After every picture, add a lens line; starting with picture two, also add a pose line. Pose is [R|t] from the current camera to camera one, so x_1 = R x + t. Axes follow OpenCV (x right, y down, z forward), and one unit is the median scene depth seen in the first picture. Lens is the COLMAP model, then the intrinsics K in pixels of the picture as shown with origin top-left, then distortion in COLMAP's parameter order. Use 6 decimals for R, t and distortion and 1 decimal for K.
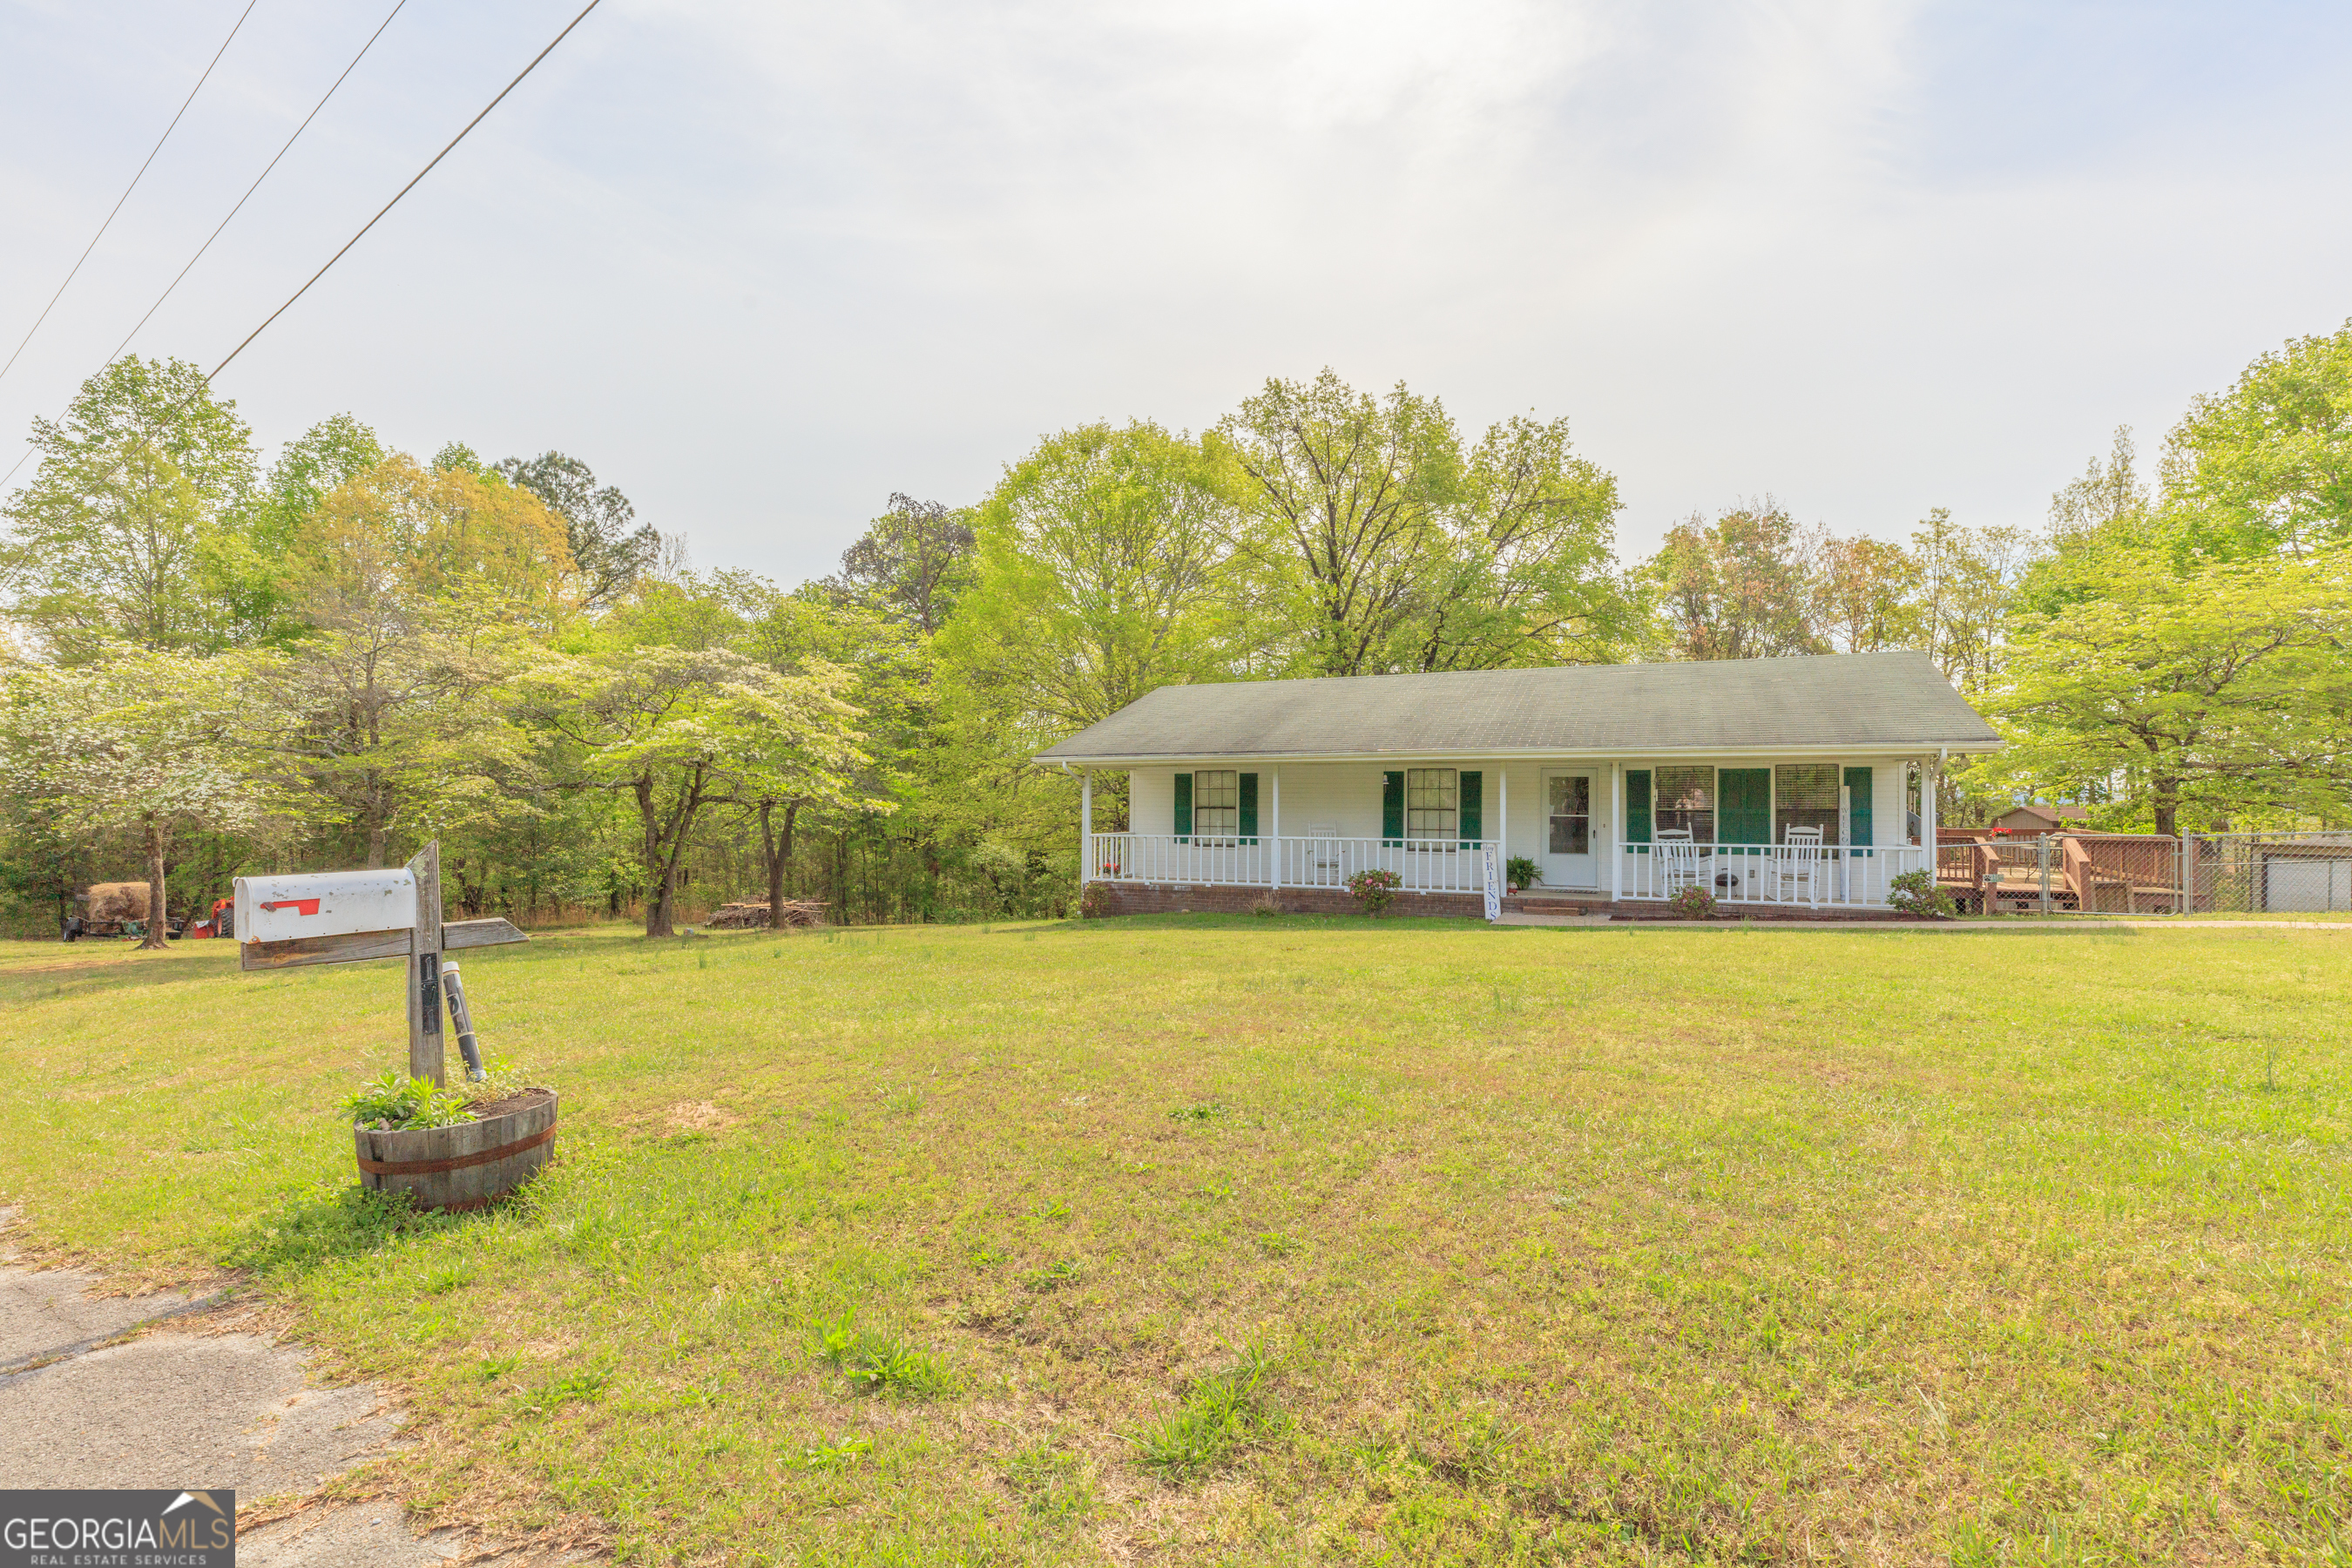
lens RADIAL K [[1086.7, 0, 1199.3], [0, 1086.7, 795.0], [0, 0, 1]] dist [0.000134, 0.000907]
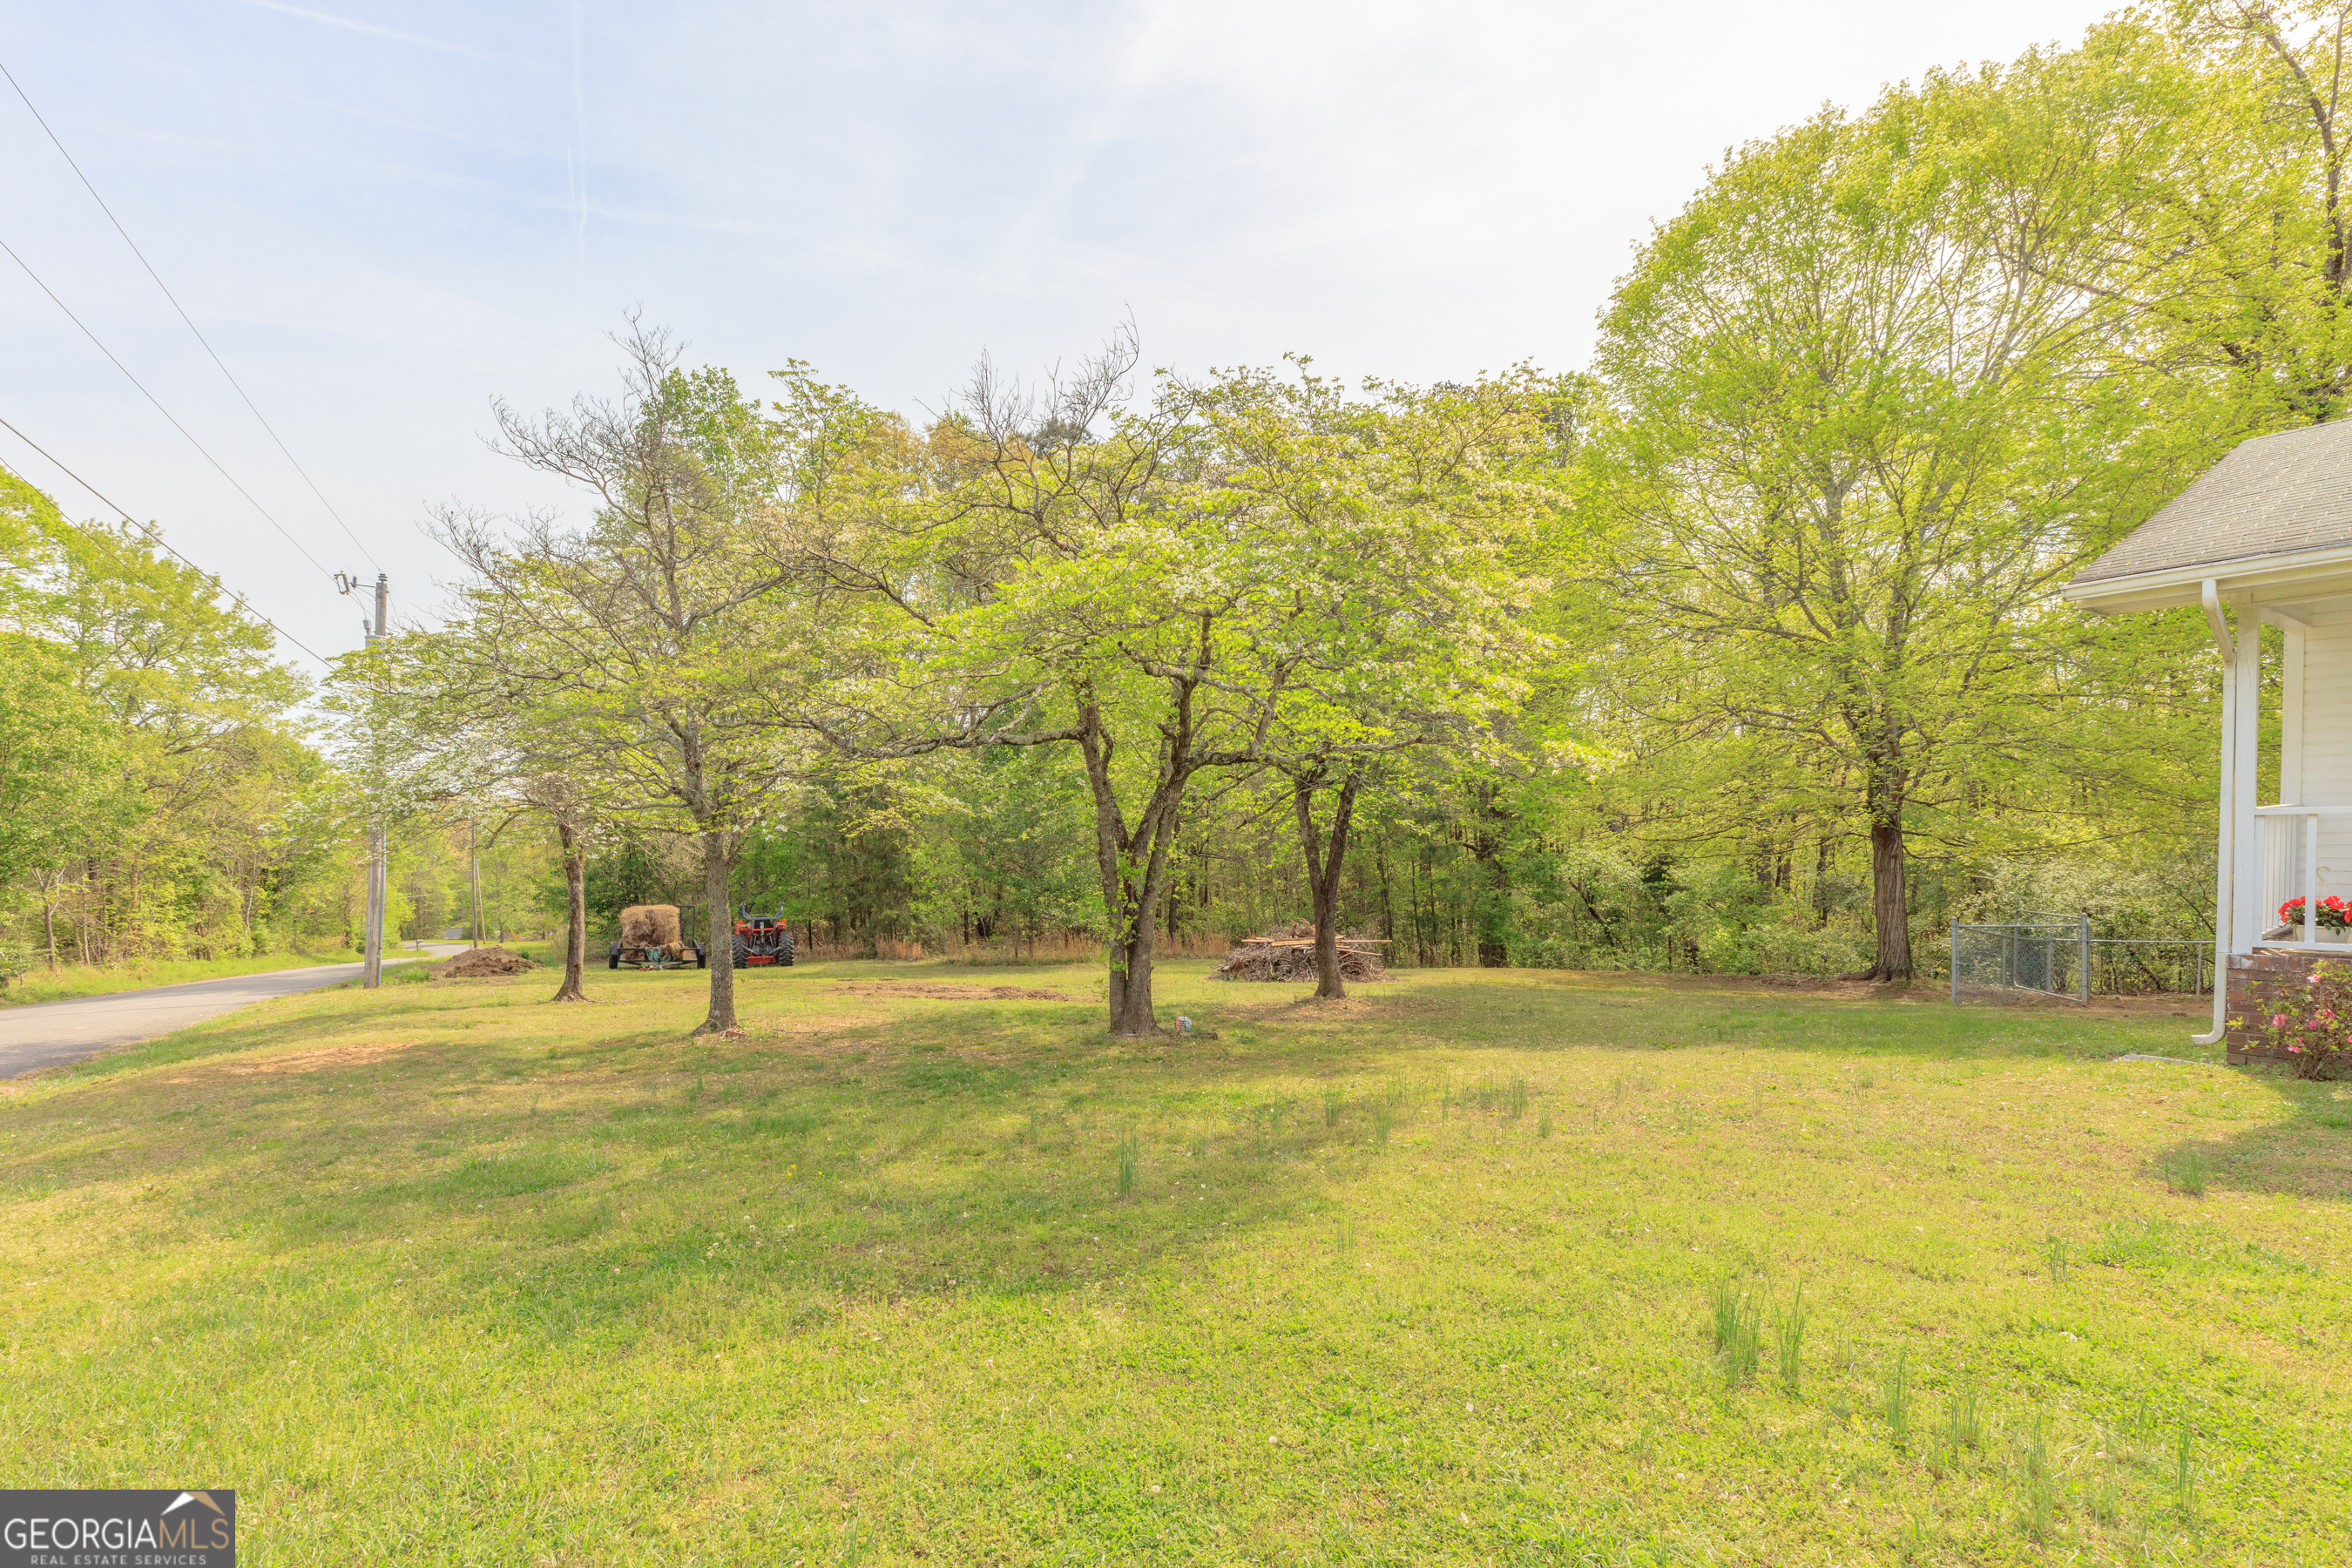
lens RADIAL K [[1134.0, 0, 1141.7], [0, 1134.0, 866.8], [0, 0, 1]] dist [0.000464, 0.007181]
pose [[0.876092, -0.009491, -0.482050, -0.138326], [0.037391, 0.998133, 0.048303, 0.014822], [0.480691, -0.060343, 0.874811, 0.320251]]
